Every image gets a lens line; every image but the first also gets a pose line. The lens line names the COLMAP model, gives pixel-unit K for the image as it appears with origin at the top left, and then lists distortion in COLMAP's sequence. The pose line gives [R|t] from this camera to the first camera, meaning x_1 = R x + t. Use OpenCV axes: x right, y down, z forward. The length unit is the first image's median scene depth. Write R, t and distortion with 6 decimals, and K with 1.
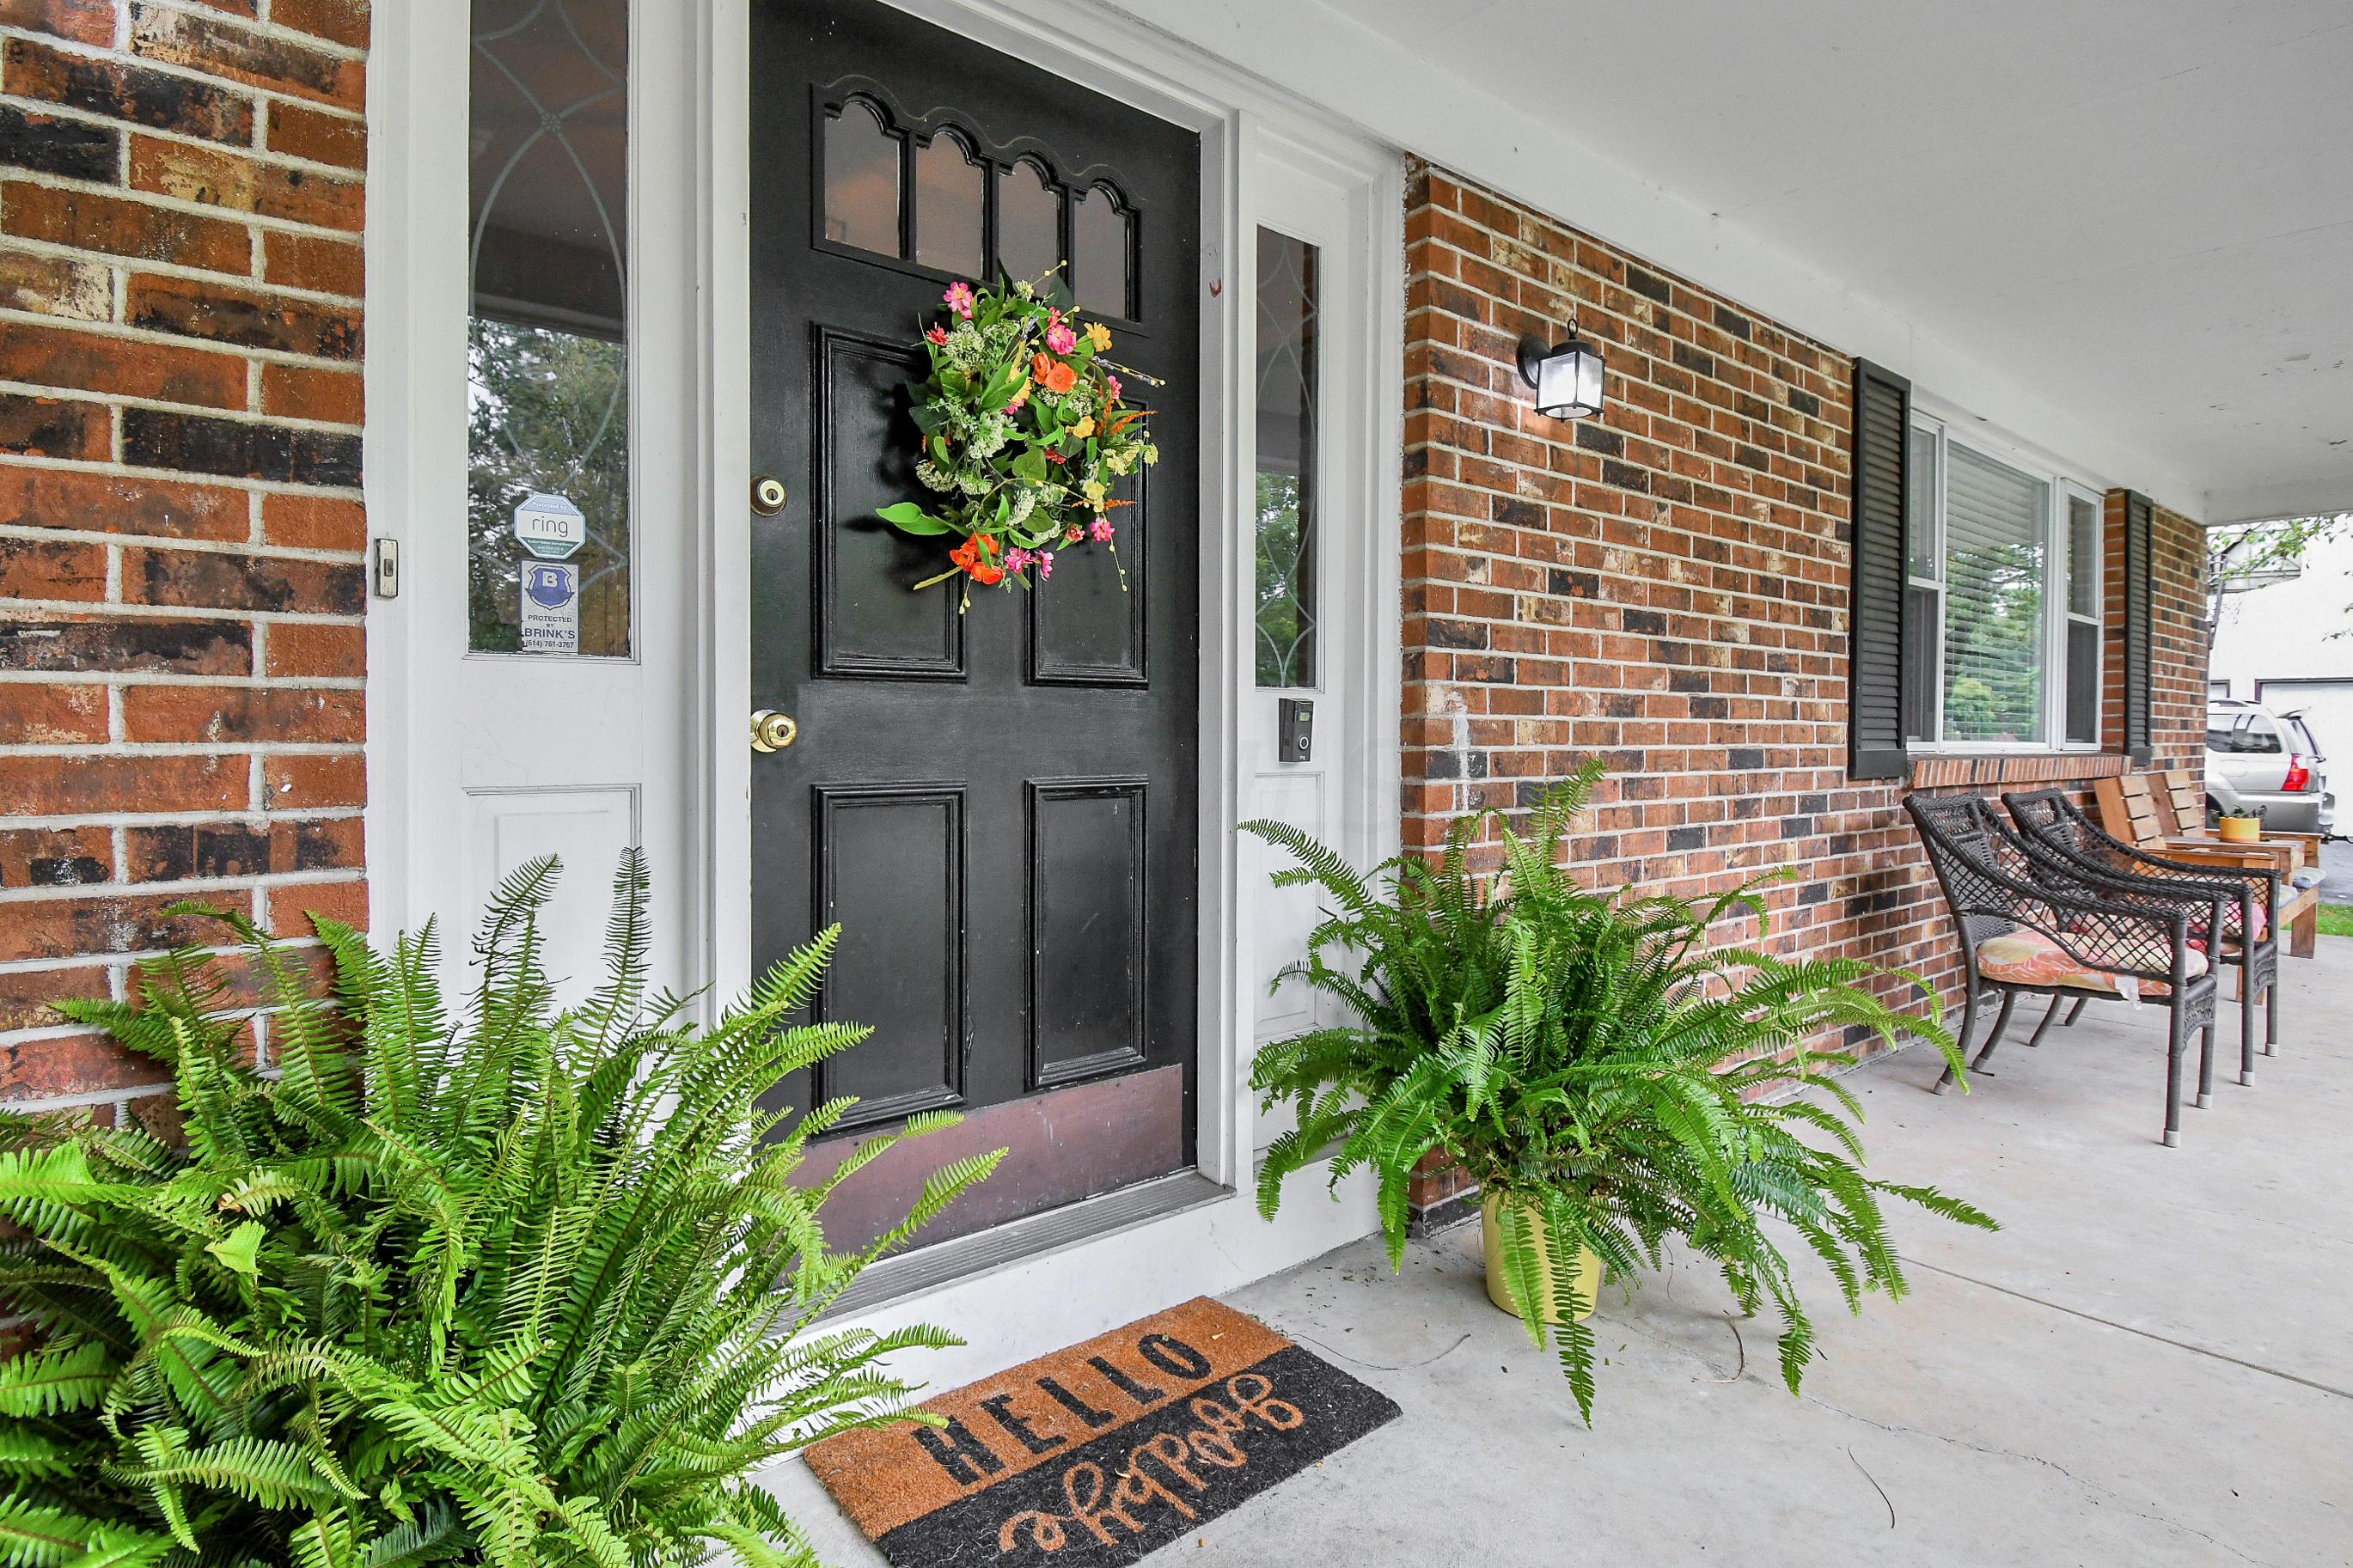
lens RADIAL K [[1202.1, 0, 1181.2], [0, 1202.1, 747.5], [0, 0, 1]] dist [0.008919, -0.019063]
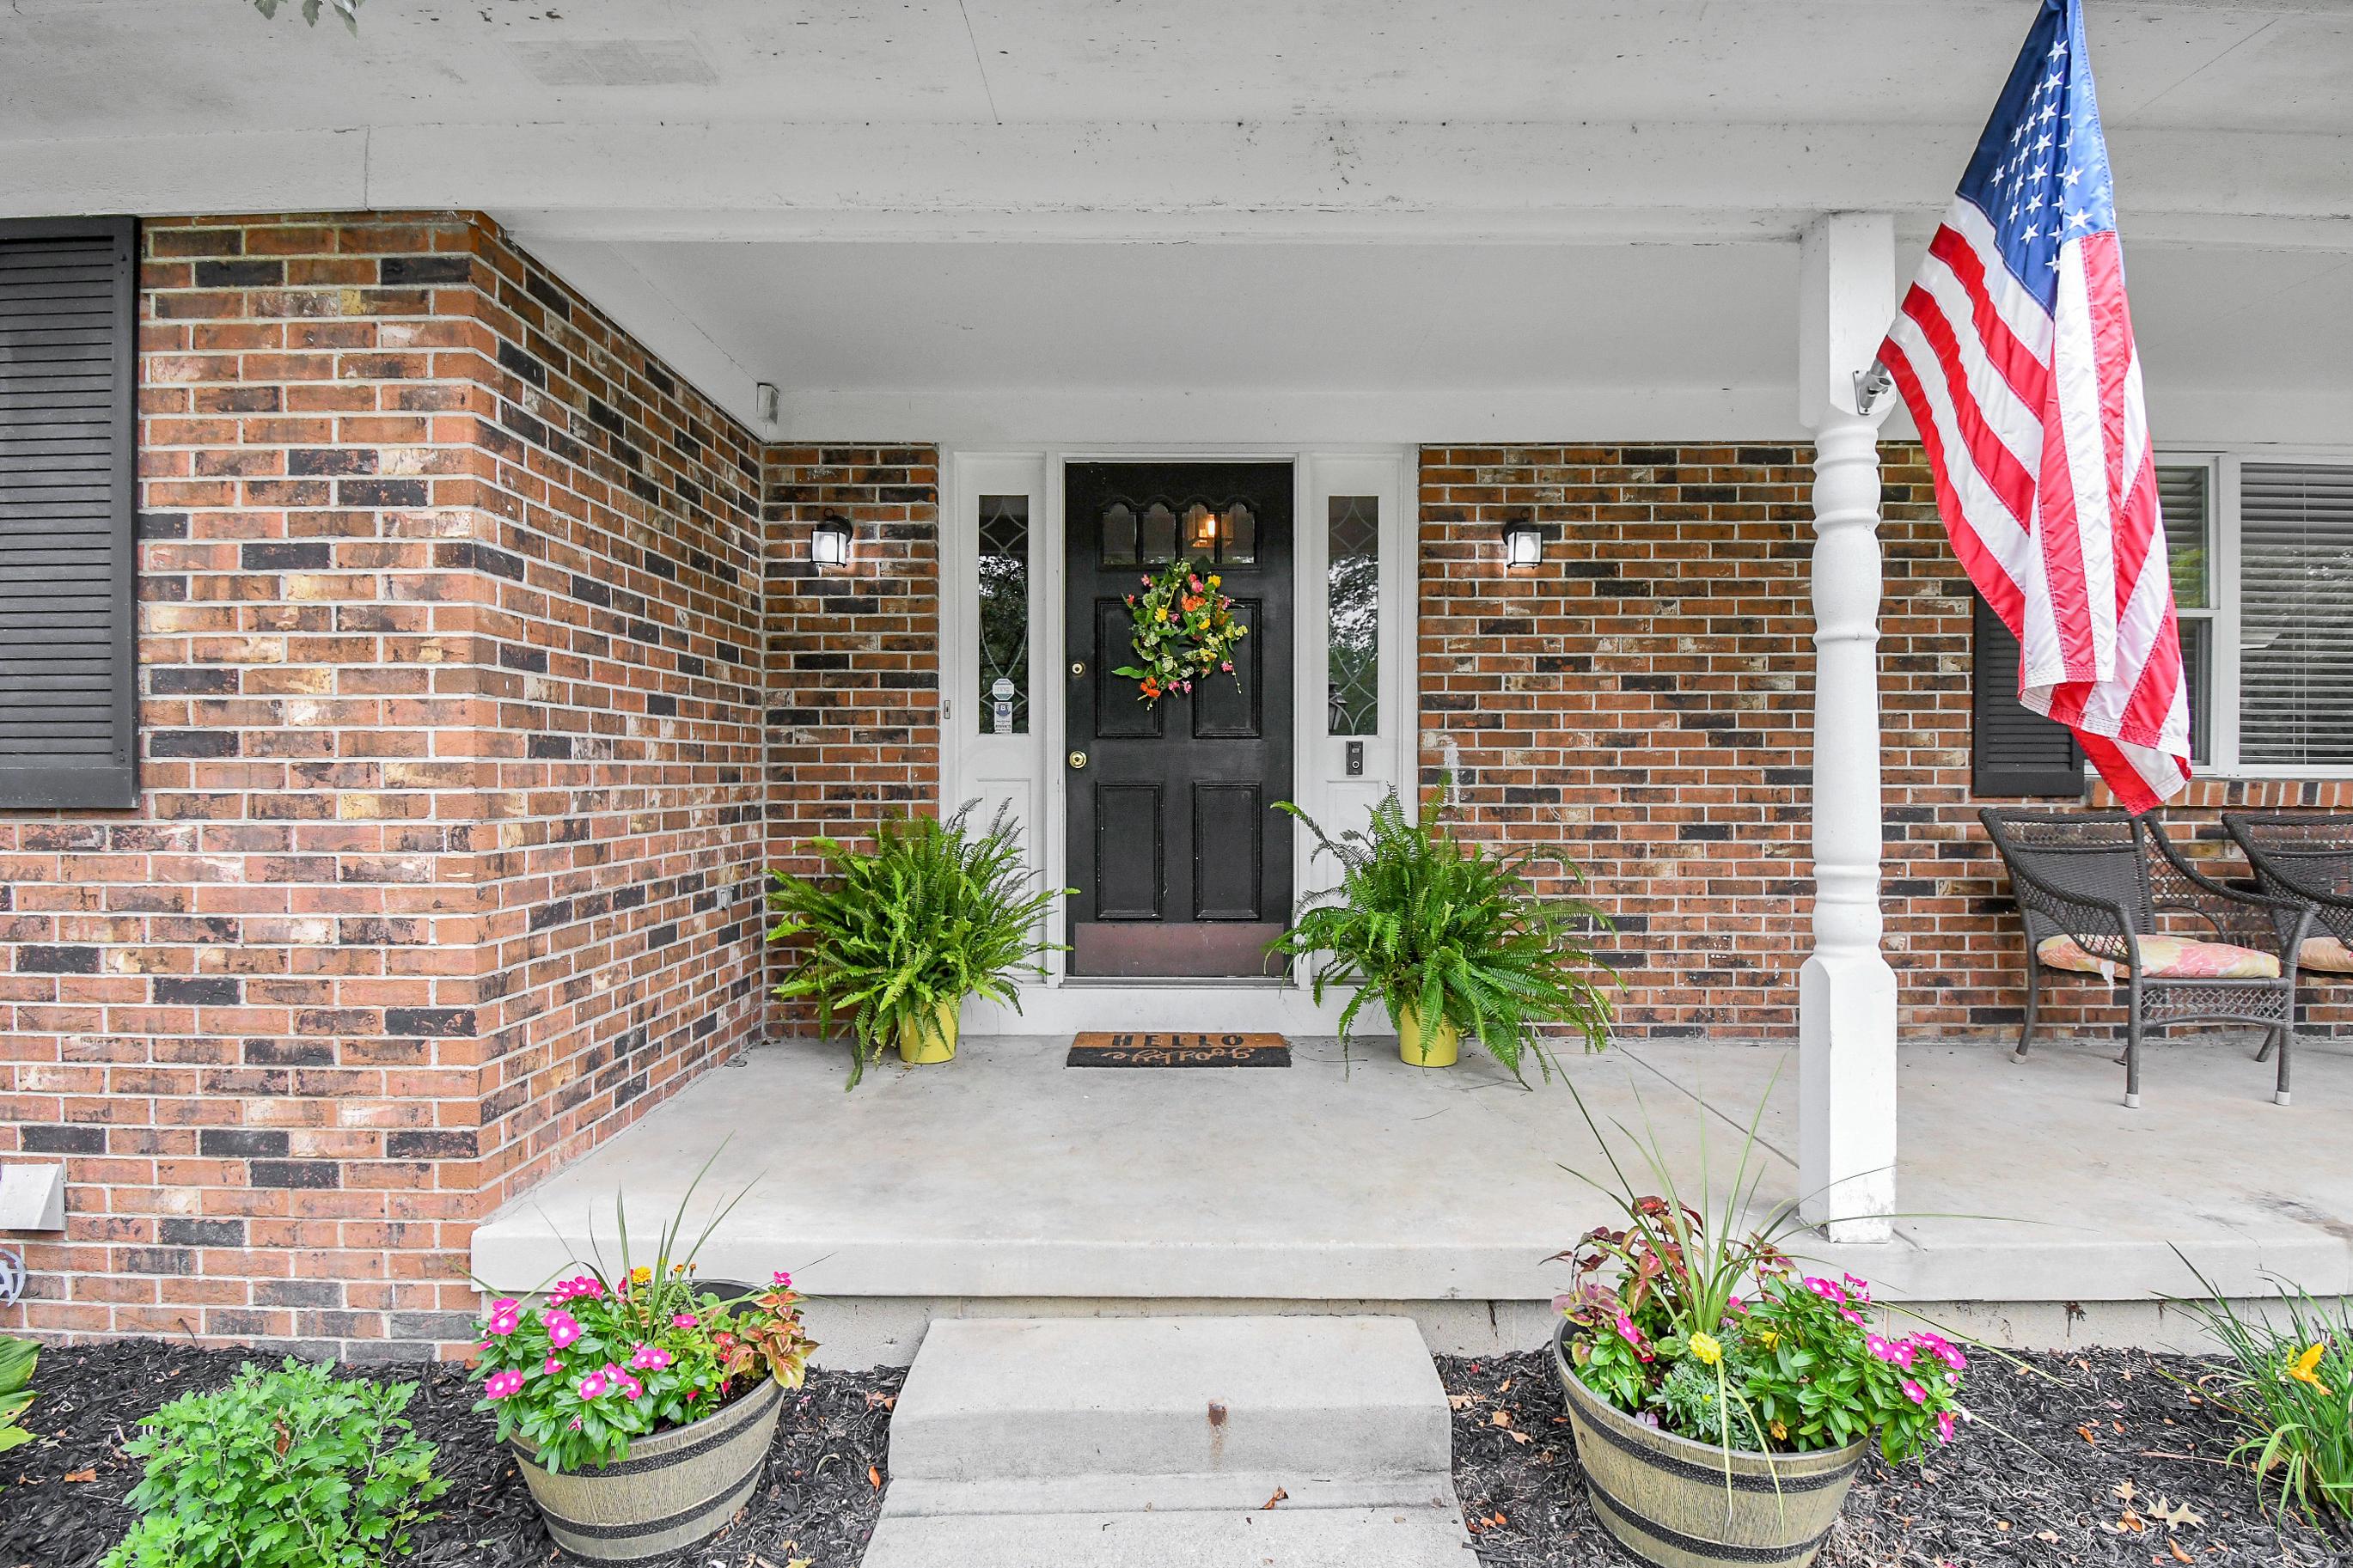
lens RADIAL K [[1202.1, 0, 1184.5], [0, 1202.1, 808.4], [0, 0, 1]] dist [0.008919, -0.019063]
pose [[0.766130, 0.009298, -0.642618, 1.049647], [-0.005353, 0.999953, 0.008087, 0.048474], [0.642663, -0.002756, 0.766144, -0.589976]]
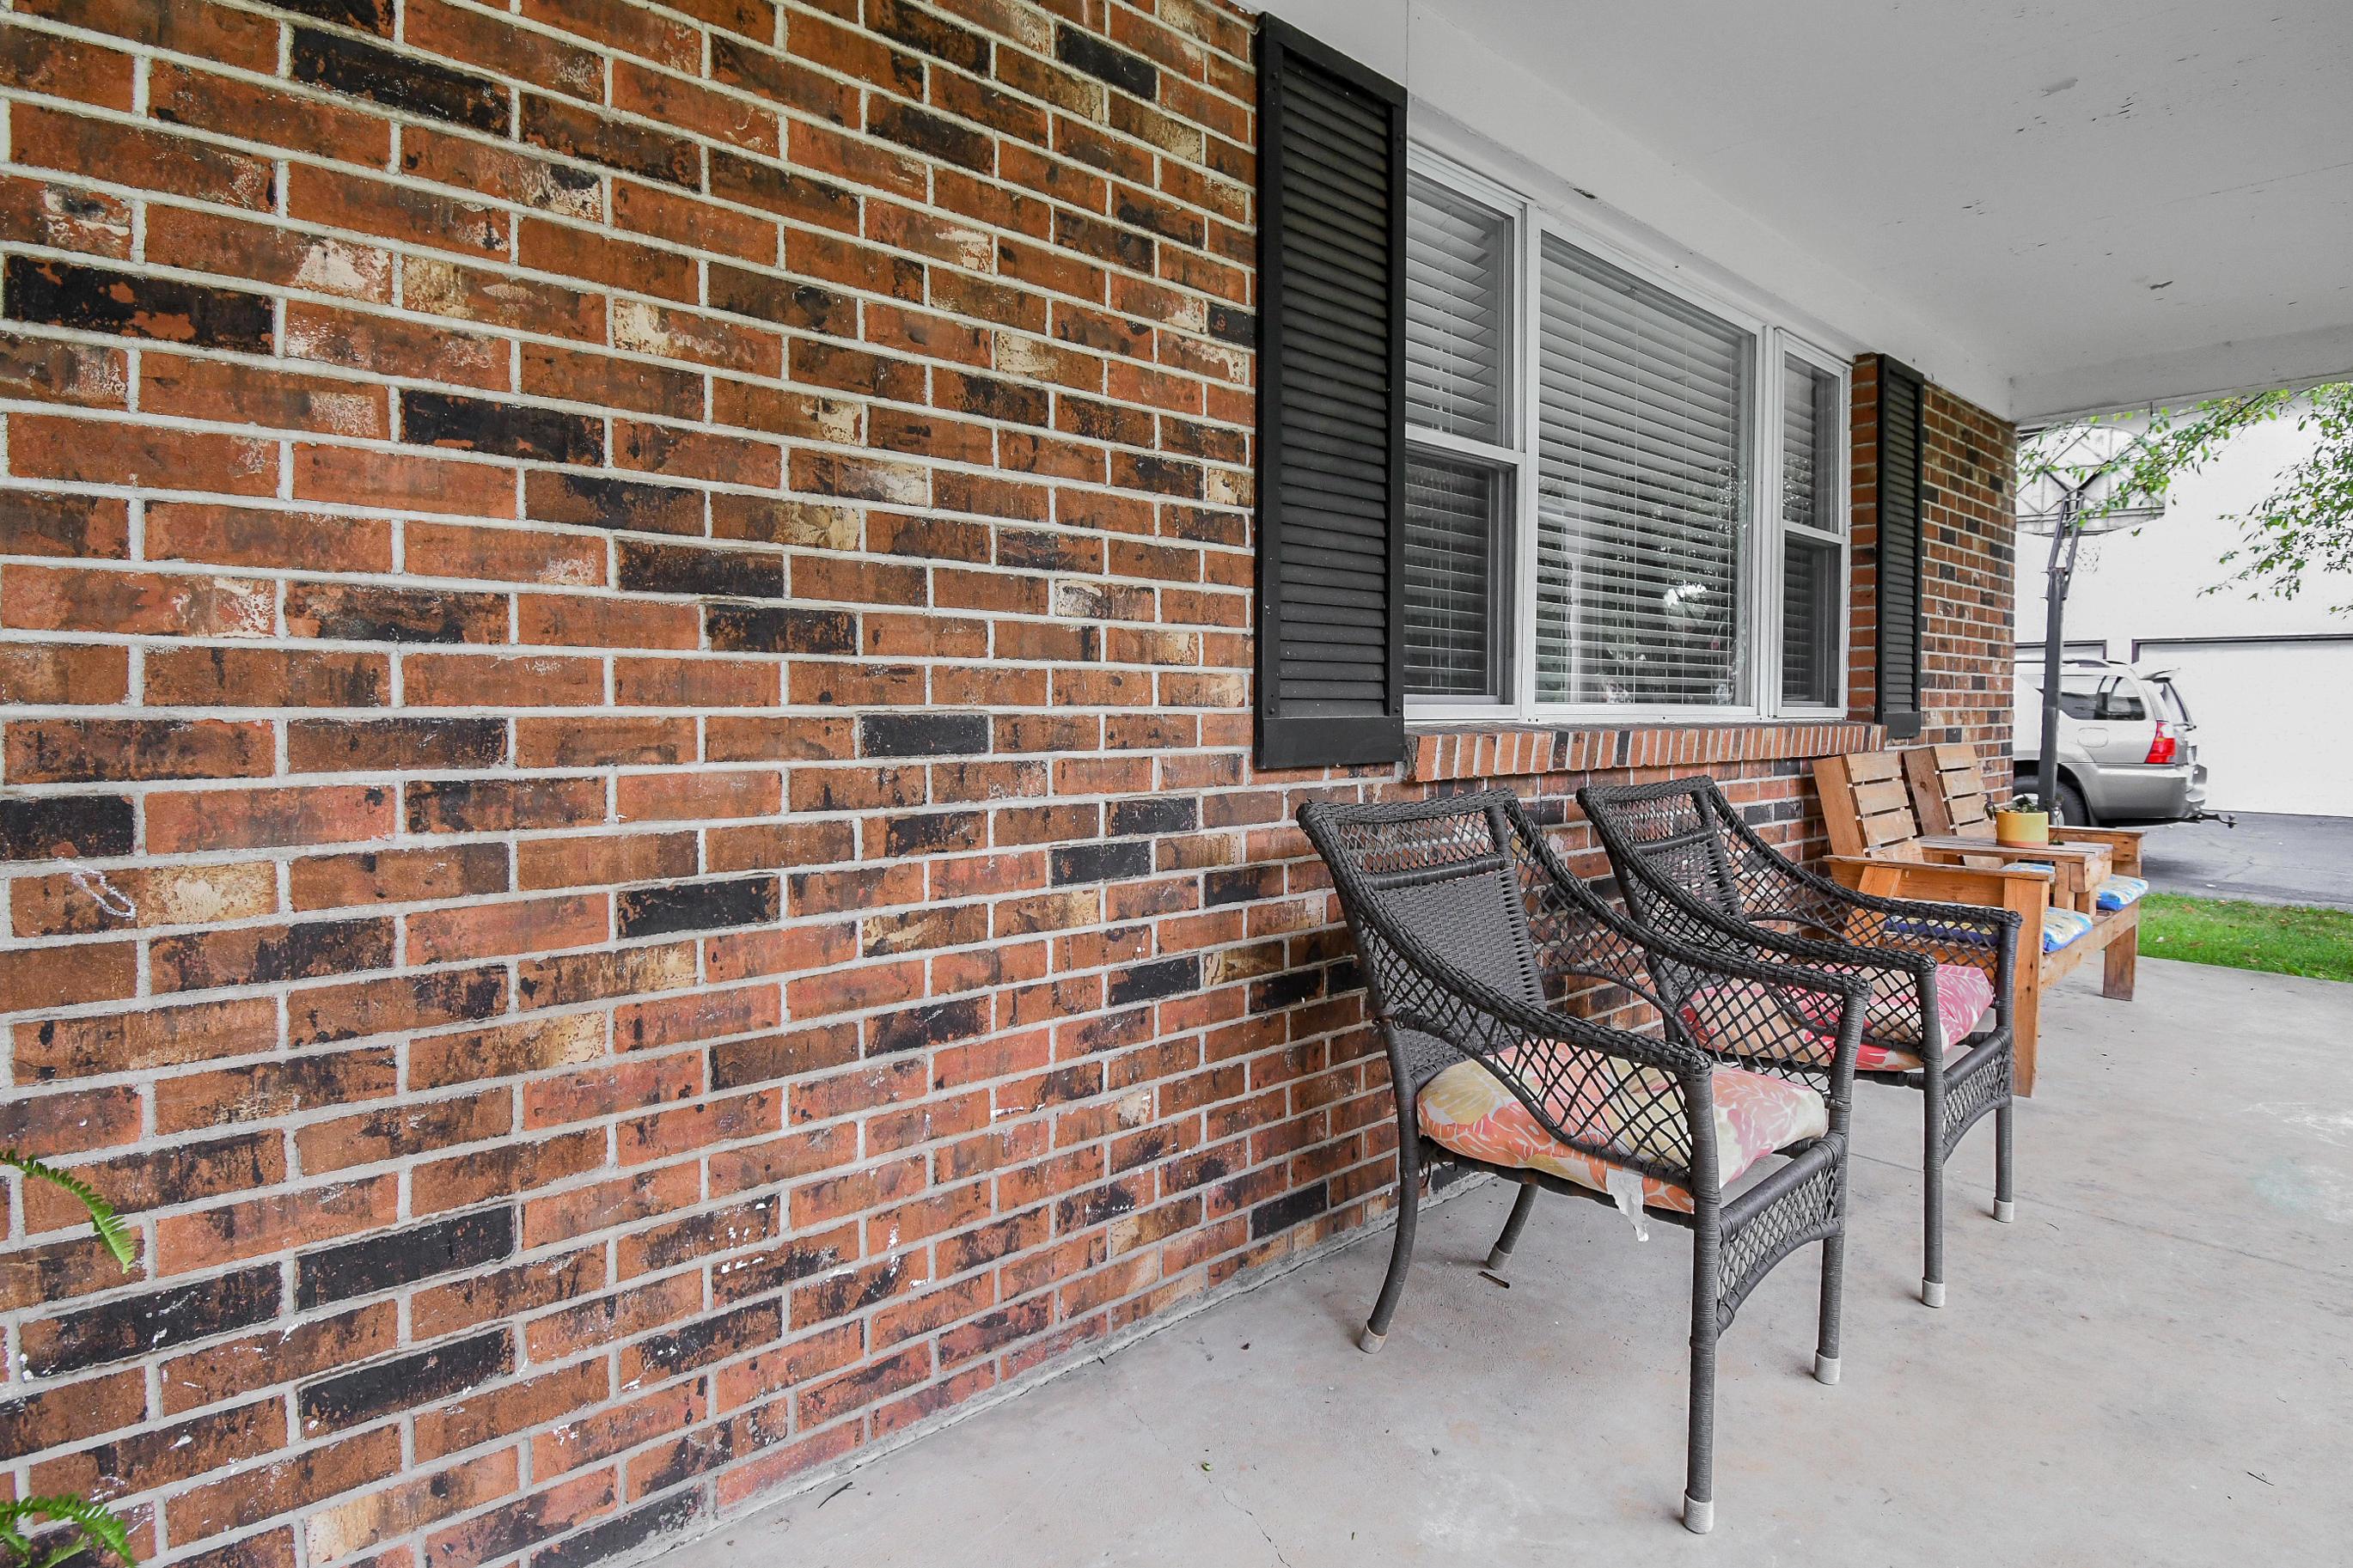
lens RADIAL K [[1252.6, 0, 1191.9], [0, 1252.6, 719.3], [0, 0, 1]] dist [0.002583, -0.009316]
pose [[0.997474, 0.000443, 0.071025, 0.702932], [-0.000830, 0.999985, 0.005422, -0.000081], [-0.071022, -0.005467, 0.997460, 0.605484]]
